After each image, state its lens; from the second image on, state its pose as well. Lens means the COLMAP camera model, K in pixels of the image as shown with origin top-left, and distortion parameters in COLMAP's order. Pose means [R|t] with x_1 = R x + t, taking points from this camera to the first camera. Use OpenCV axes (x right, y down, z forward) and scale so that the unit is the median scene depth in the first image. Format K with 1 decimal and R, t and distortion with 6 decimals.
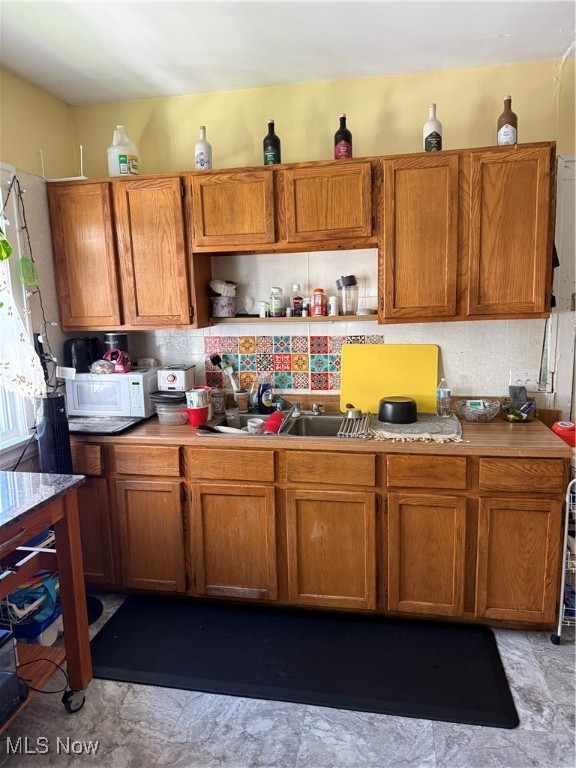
lens RADIAL K [[538.1, 0, 286.0], [0, 538.1, 385.5], [0, 0, 1]] dist [0.000547, -0.000205]
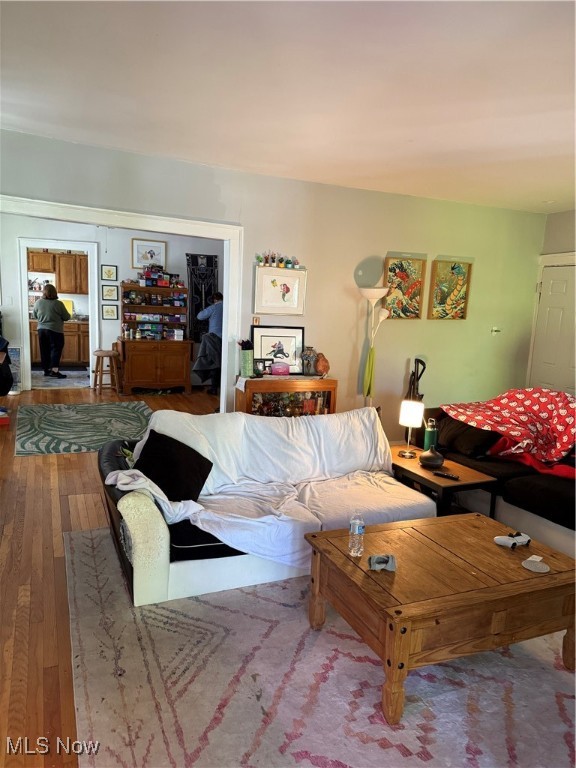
lens RADIAL K [[538.1, 0, 287.3], [0, 538.1, 386.3], [0, 0, 1]] dist [0.000547, -0.000205]
pose [[0.836040, -0.024367, 0.548127, -0.636006], [0.006474, 0.999382, 0.034553, 0.474431], [-0.548630, -0.025340, 0.835681, -3.500915]]
